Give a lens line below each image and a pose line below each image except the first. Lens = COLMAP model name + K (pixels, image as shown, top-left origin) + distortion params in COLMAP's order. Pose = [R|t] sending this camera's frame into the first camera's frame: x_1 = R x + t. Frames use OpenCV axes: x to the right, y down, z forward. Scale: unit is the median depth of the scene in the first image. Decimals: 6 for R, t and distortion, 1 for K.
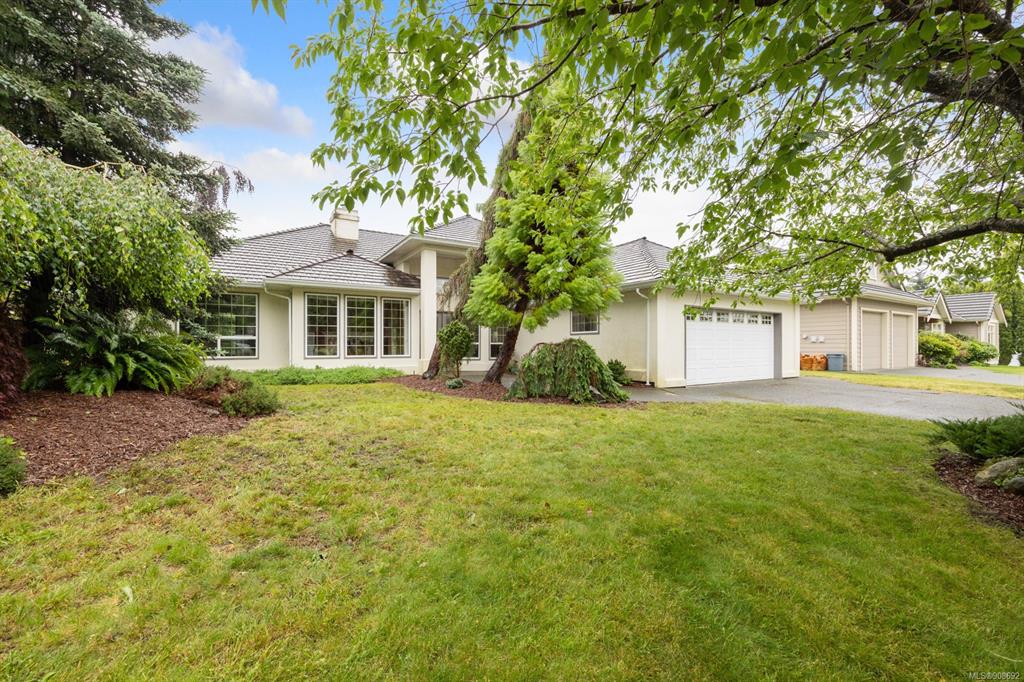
lens RADIAL K [[412.6, 0, 514.7], [0, 412.6, 344.5], [0, 0, 1]] dist [-0.002789, 0.000229]
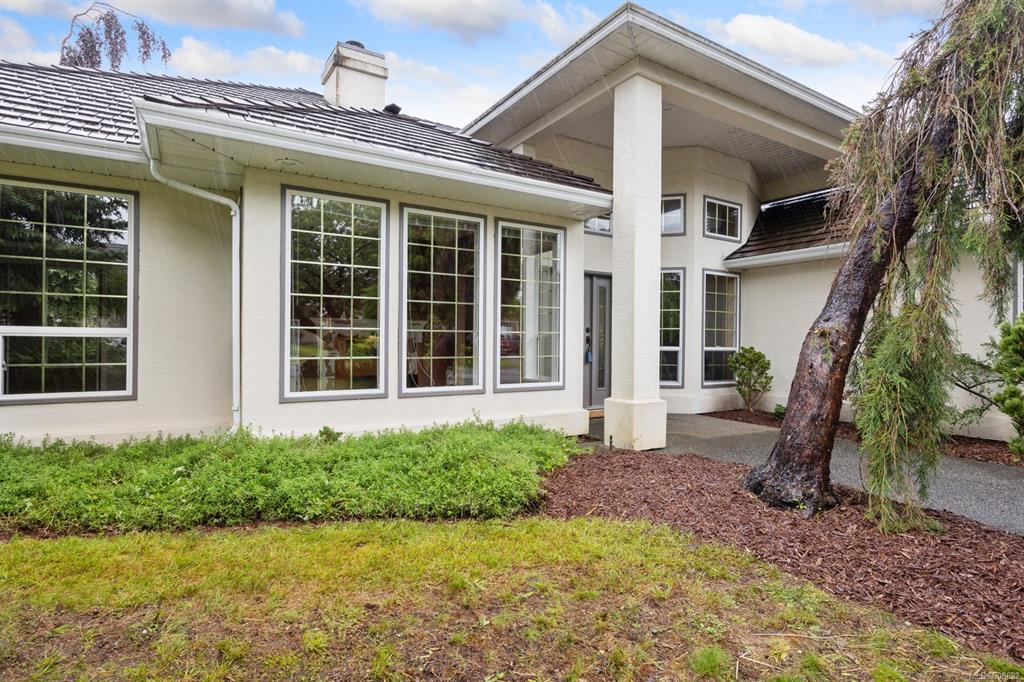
lens RADIAL K [[523.8, 0, 511.8], [0, 523.8, 338.6], [0, 0, 1]] dist [-0.006418, 0.000485]
pose [[0.999919, 0.010983, -0.006354, -0.330022], [-0.011004, 0.999934, -0.003259, -0.013144], [0.006318, 0.003329, 0.999974, 0.599552]]
